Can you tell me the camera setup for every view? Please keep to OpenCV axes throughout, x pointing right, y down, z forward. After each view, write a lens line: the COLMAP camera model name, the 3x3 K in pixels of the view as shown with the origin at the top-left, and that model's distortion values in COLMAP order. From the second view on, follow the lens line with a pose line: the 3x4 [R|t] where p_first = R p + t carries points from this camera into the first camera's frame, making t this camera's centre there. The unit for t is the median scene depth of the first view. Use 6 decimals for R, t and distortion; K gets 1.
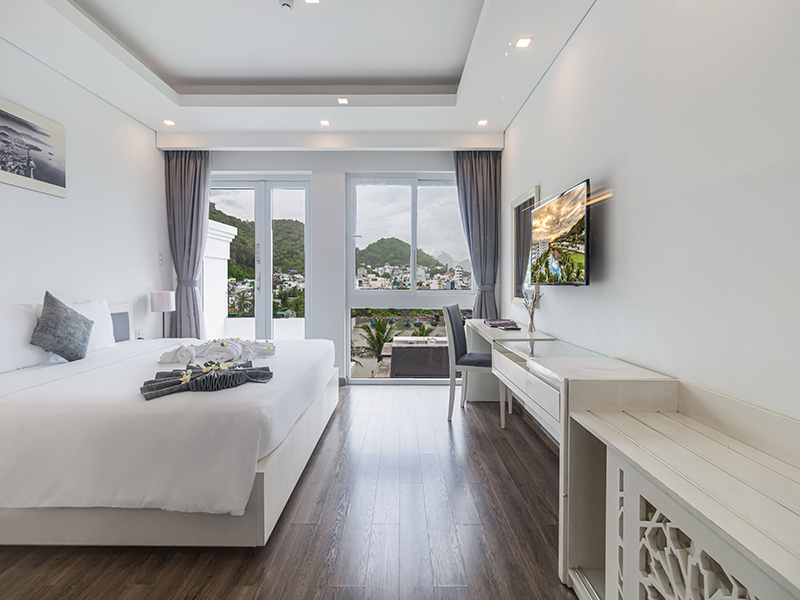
lens RADIAL K [[369.0, 0, 377.5], [0, 369.0, 289.6], [0, 0, 1]] dist [-0.000372, 0.000076]
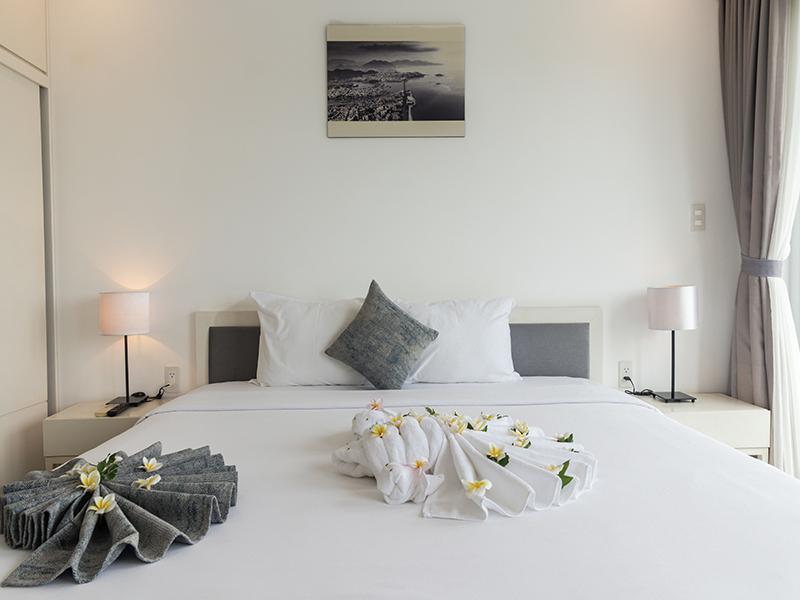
lens RADIAL K [[547.0, 0, 403.9], [0, 547.0, 295.1], [0, 0, 1]] dist [0.001592, -0.000178]
pose [[0.077247, 0.025615, -0.996683, 0.080242], [-0.011668, 0.999625, 0.024787, 0.003757], [0.996944, 0.009714, 0.077516, 0.671079]]
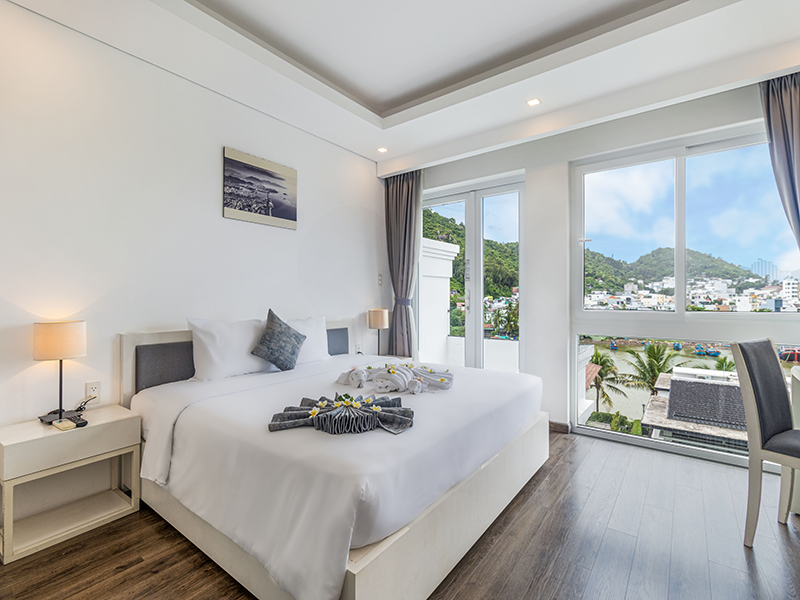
lens RADIAL K [[357.6, 0, 400.0], [0, 357.6, 300.0], [0, 0, 1]] dist [0.002511, 0.000946]
pose [[0.819672, -0.003647, -0.572821, 0.065614], [-0.008294, 0.999799, -0.018234, -0.004831], [0.572773, 0.019697, 0.819477, 0.208304]]
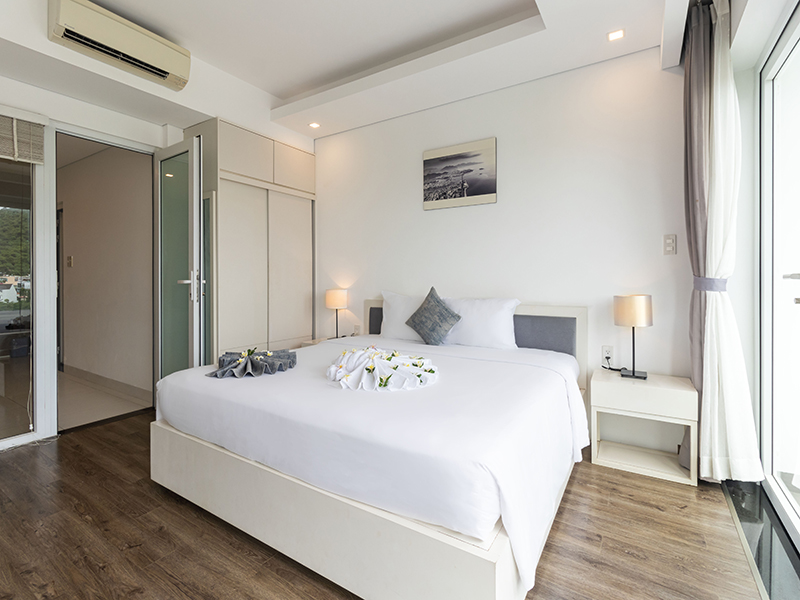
lens RADIAL K [[366.7, 0, 406.2], [0, 366.7, 280.3], [0, 0, 1]] dist [0.000416, 0.000125]
pose [[-0.455039, 0.003130, -0.890466, 0.191206], [-0.021481, 0.999664, 0.014491, -0.023810], [0.890212, 0.025722, -0.454819, 1.027118]]
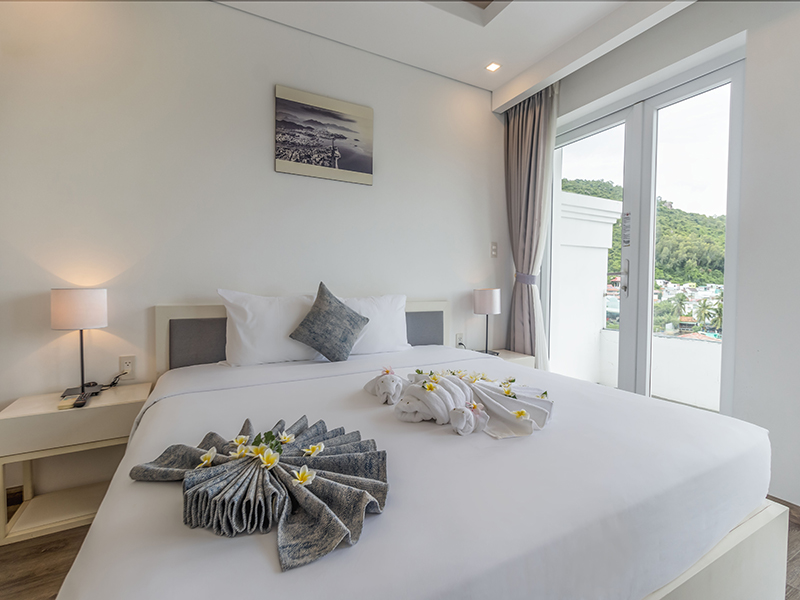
lens RADIAL K [[364.1, 0, 403.4], [0, 364.1, 297.3], [0, 0, 1]] dist [0.001161, 0.000200]
pose [[0.514881, 0.032961, -0.856628, -0.002089], [-0.025761, 0.999404, 0.022971, 0.010959], [0.856875, 0.010240, 0.515423, 0.483502]]
